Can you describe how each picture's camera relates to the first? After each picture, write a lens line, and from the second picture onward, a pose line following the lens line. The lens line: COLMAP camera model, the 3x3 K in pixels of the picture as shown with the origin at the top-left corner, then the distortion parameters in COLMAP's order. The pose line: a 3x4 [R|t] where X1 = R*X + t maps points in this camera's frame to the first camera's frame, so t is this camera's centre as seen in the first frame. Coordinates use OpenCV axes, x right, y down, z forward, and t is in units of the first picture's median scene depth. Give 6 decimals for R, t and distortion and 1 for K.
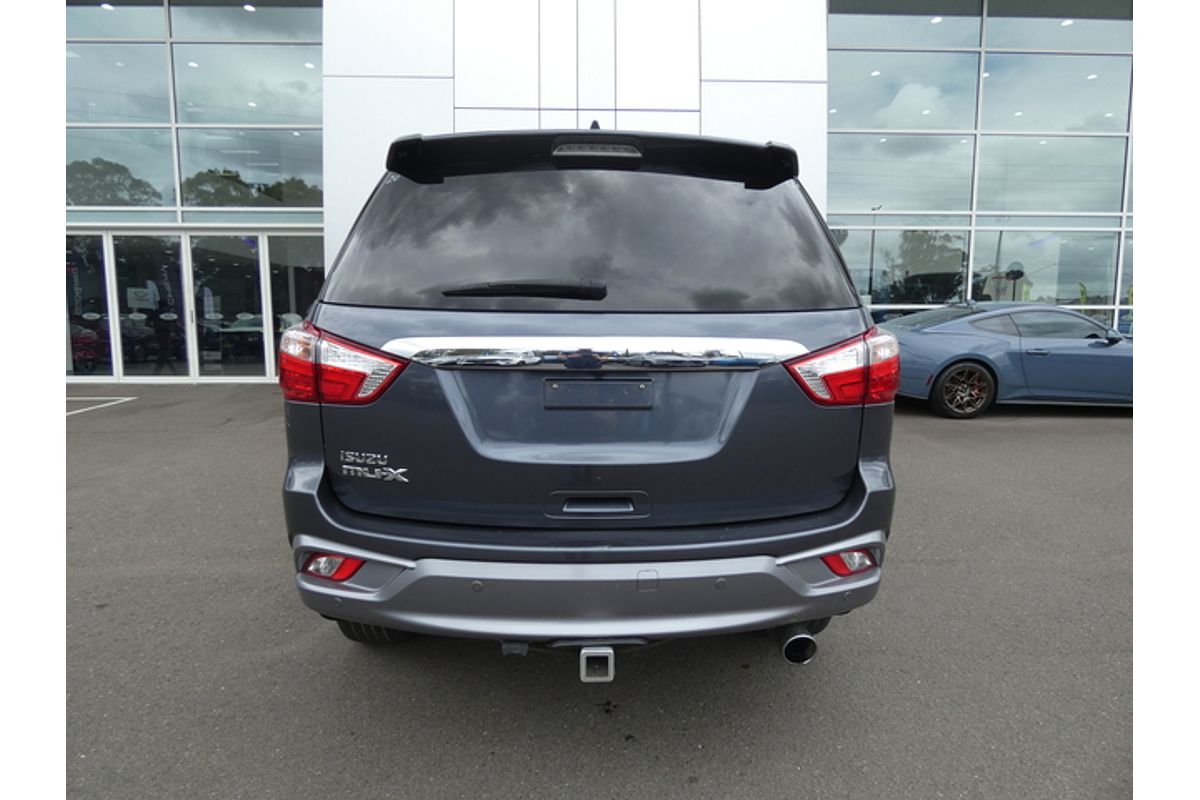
lens RADIAL K [[652.7, 0, 599.1], [0, 652.7, 394.2], [0, 0, 1]] dist [-0.001344, -0.001291]
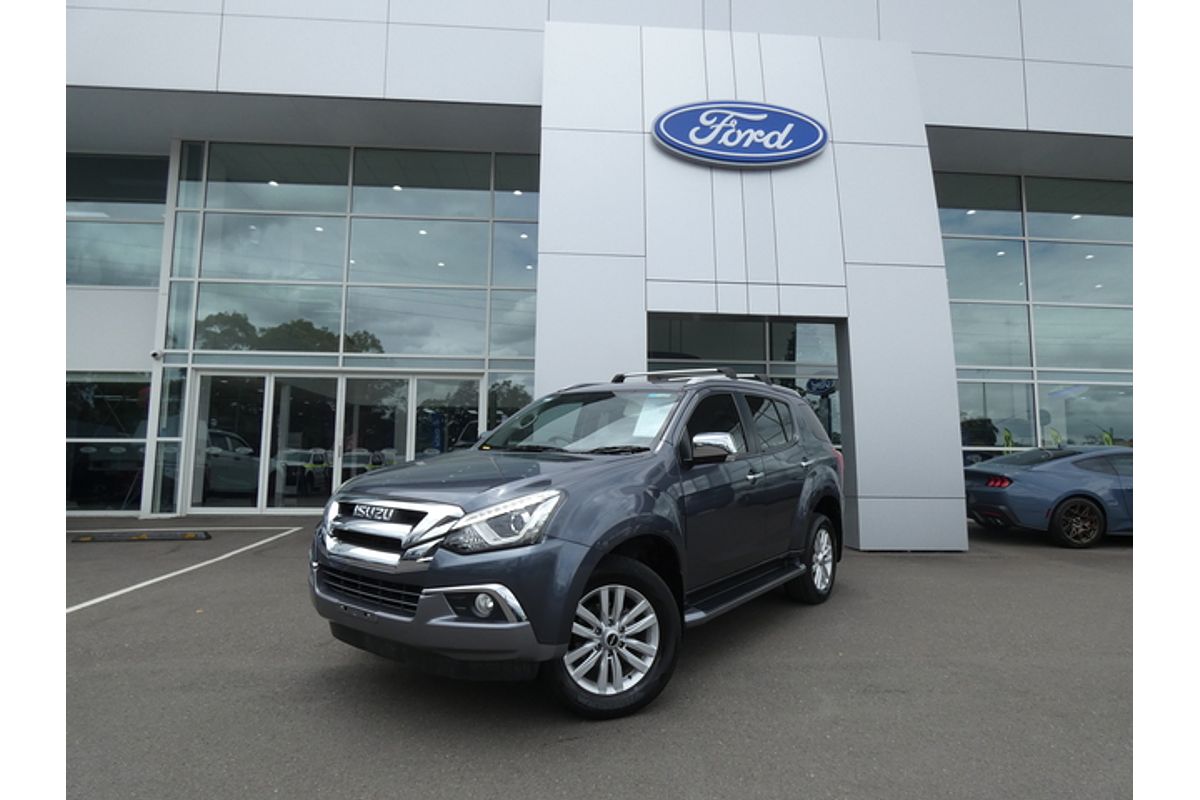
lens RADIAL K [[652.7, 0, 599.1], [0, 652.7, 394.2], [0, 0, 1]] dist [-0.001344, -0.001291]
pose [[0.998946, 0.013099, 0.043988, -0.252894], [-0.003431, 0.977040, -0.213029, 0.015883], [-0.045769, 0.212654, 0.976055, -0.087103]]
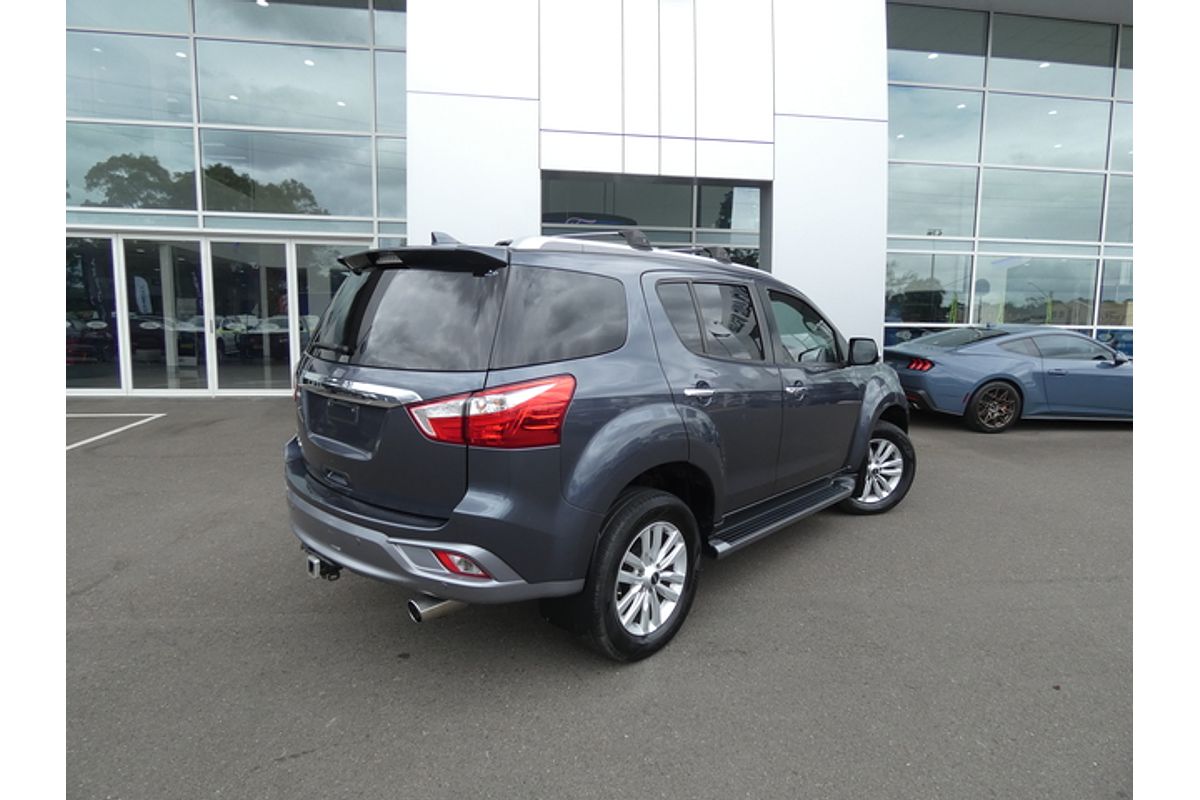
lens RADIAL K [[652.5, 0, 599.8], [0, 652.5, 391.6], [0, 0, 1]] dist [0.004038, -0.001487]
pose [[0.993860, 0.000726, 0.110639, -0.170544], [-0.000498, 0.999998, -0.002093, -0.022976], [-0.110640, 0.002025, 0.993858, -0.009135]]
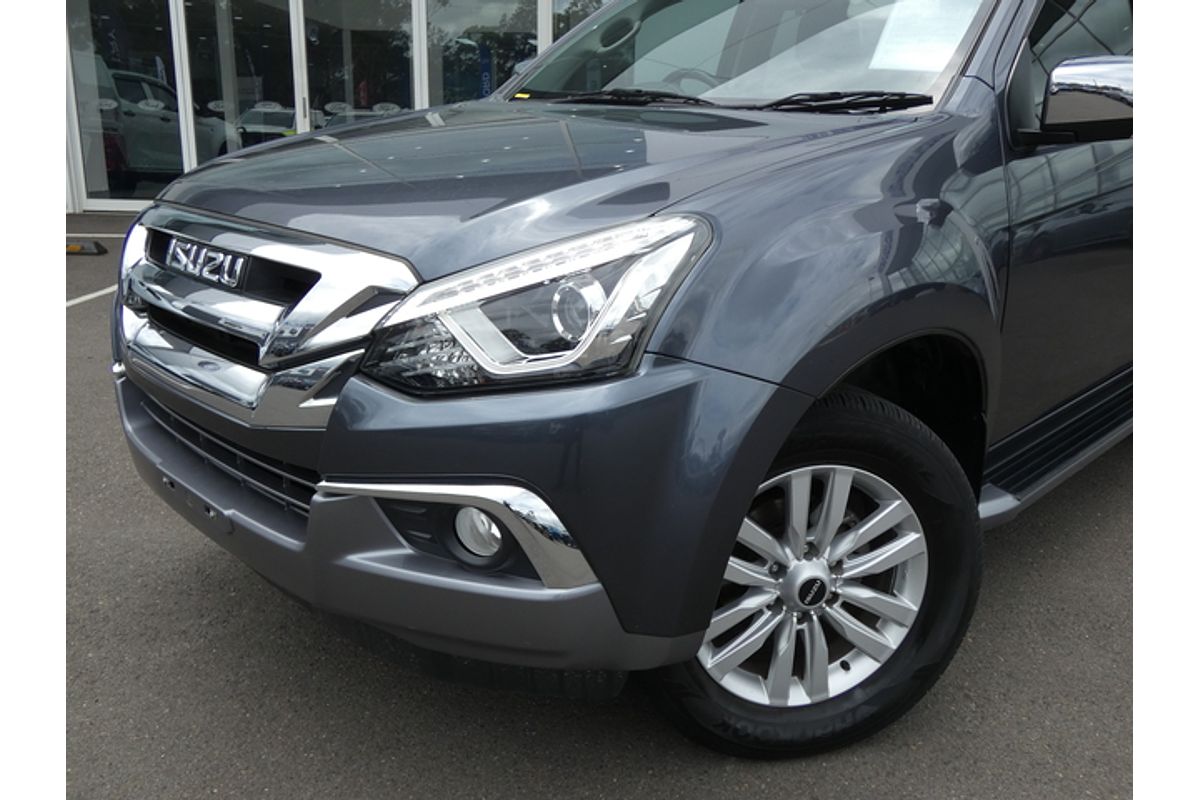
lens RADIAL K [[977.8, 0, 588.1], [0, 977.8, 402.1], [0, 0, 1]] dist [-0.005172, 0.001586]
pose [[0.994555, 0.047763, -0.092618, -0.258419], [-0.032374, 0.986415, 0.161053, -0.000808], [0.099052, -0.157178, 0.982590, 0.062865]]
